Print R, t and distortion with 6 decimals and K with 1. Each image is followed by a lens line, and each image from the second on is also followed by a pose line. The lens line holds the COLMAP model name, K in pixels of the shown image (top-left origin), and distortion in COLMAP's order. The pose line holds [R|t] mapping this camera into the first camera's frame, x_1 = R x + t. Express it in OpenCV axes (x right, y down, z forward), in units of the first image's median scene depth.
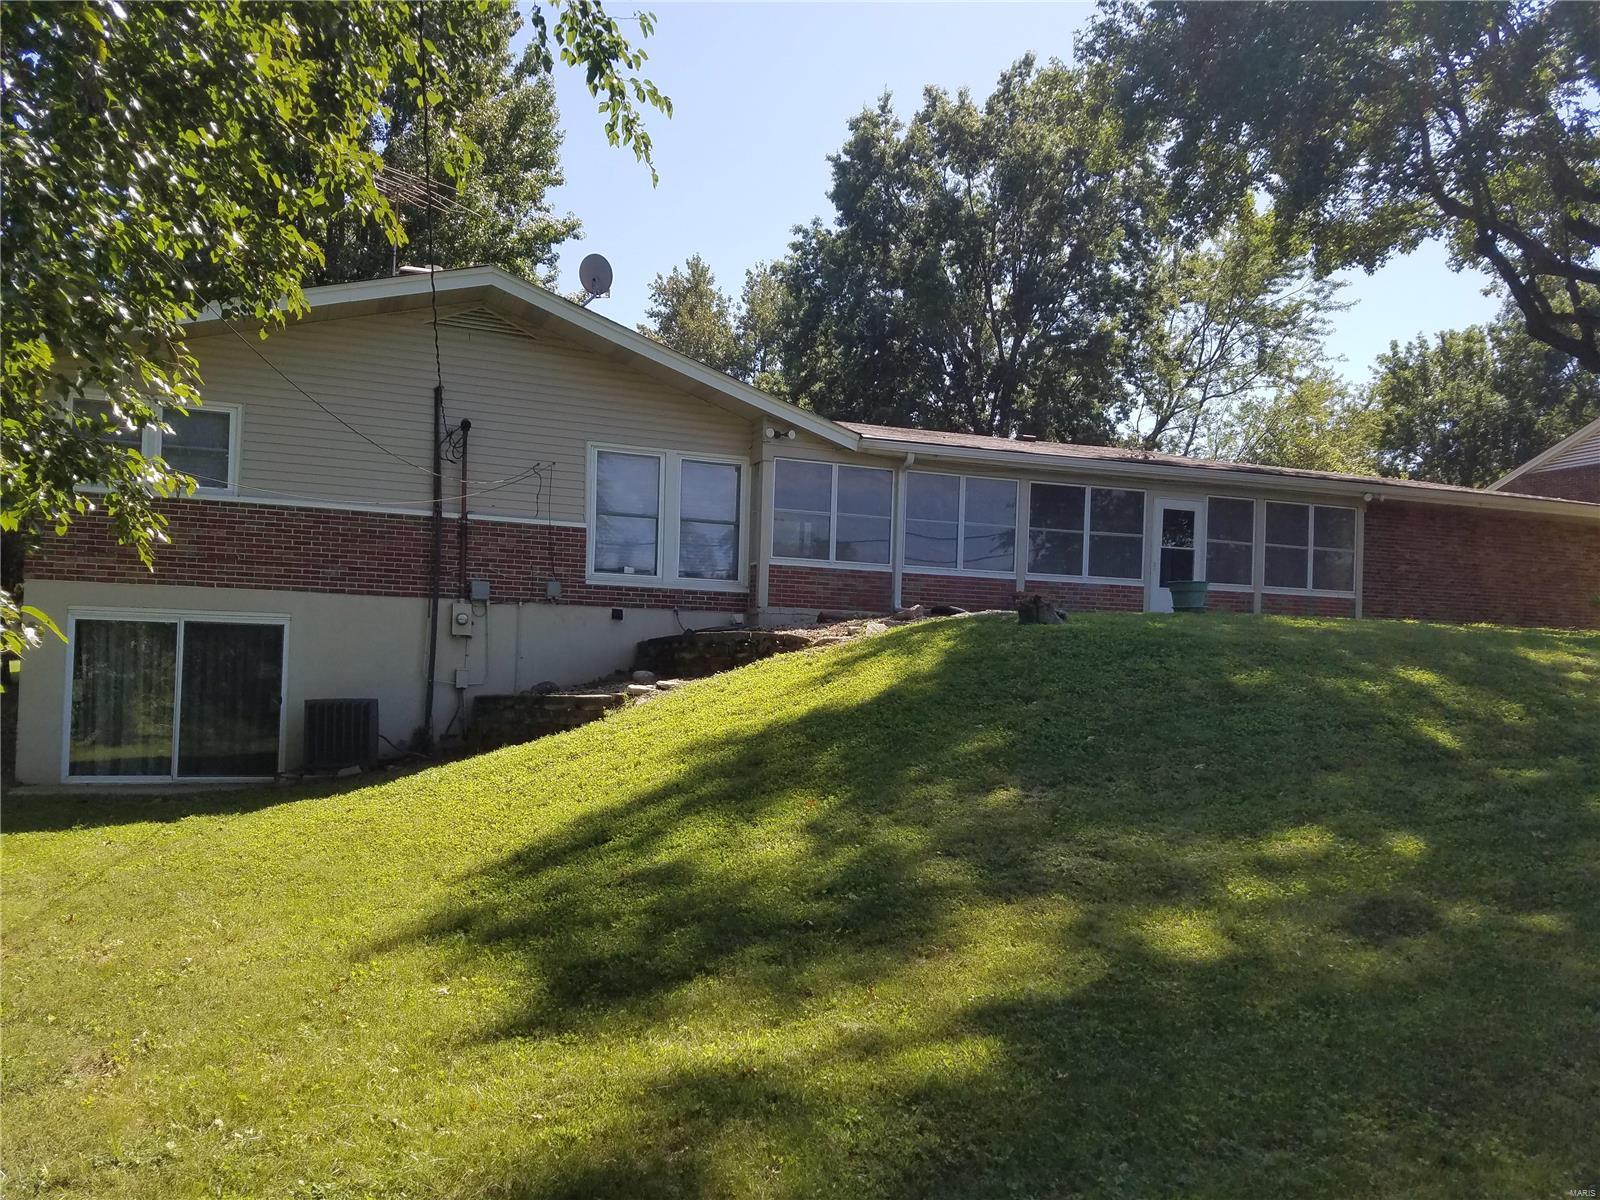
lens RADIAL K [[1178.0, 0, 779.8], [0, 1178.0, 602.2], [0, 0, 1]] dist [0.232209, -0.395454]
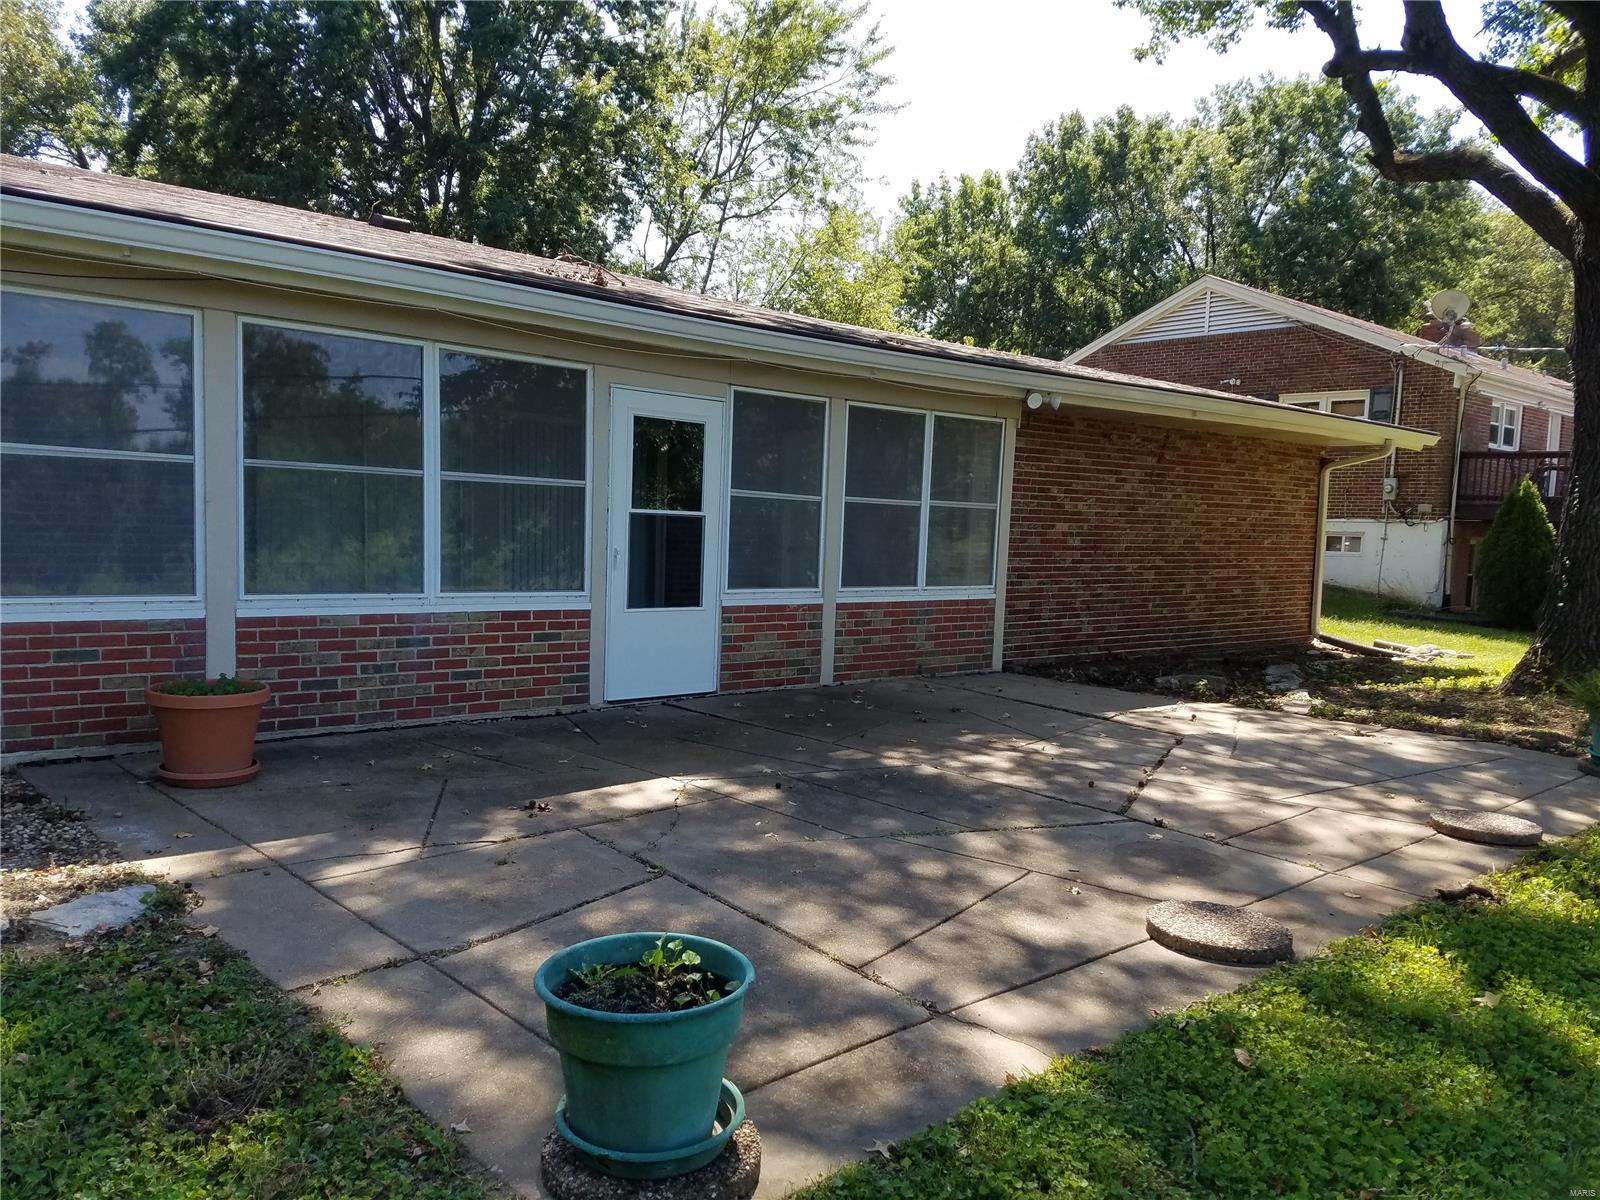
lens RADIAL K [[1178.0, 0, 779.8], [0, 1178.0, 602.2], [0, 0, 1]] dist [0.232209, -0.395454]
pose [[0.926030, -0.032931, 0.376010, 0.089827], [-0.018704, 0.990959, 0.132852, -0.029519], [-0.376985, -0.130058, 0.917043, 0.256305]]
